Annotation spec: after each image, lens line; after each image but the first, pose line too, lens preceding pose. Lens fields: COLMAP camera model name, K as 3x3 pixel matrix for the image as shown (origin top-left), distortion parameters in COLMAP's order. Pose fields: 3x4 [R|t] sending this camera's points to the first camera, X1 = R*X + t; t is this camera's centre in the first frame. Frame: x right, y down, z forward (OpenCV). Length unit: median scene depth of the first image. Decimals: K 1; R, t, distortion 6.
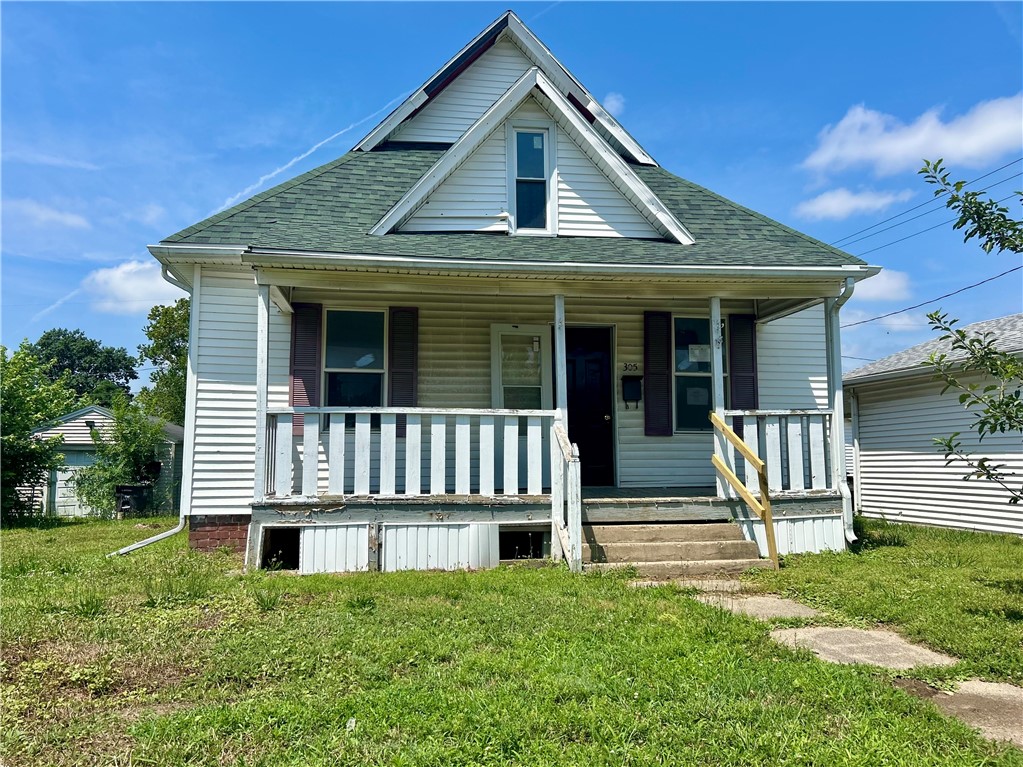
lens RADIAL K [[792.3, 0, 511.5], [0, 792.3, 383.5], [0, 0, 1]] dist [0.008114, -0.002055]
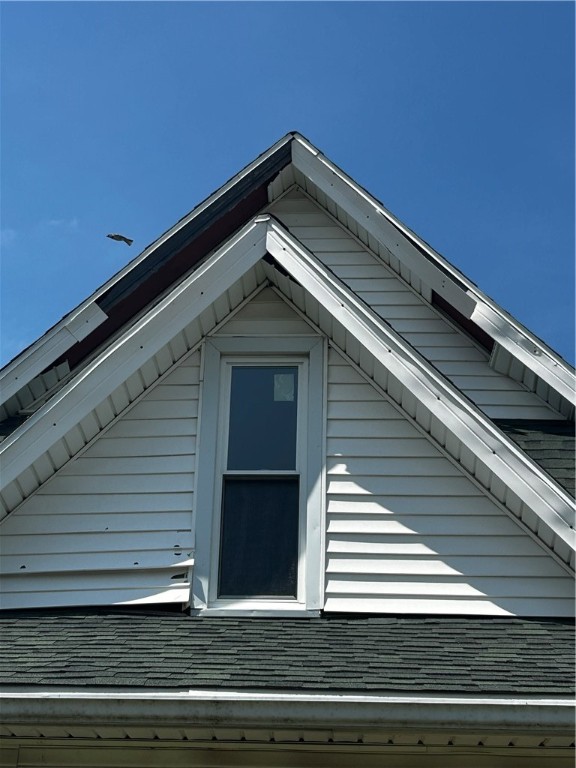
lens RADIAL K [[1458.0, 0, 288.0], [0, 1458.0, 384.0], [0, 0, 1]] dist [0.303560, -0.019129]
pose [[0.974242, -0.055170, -0.218652, 0.204866], [-0.023254, 0.939864, -0.340757, -0.050012], [0.224303, 0.337065, 0.914372, 0.317796]]
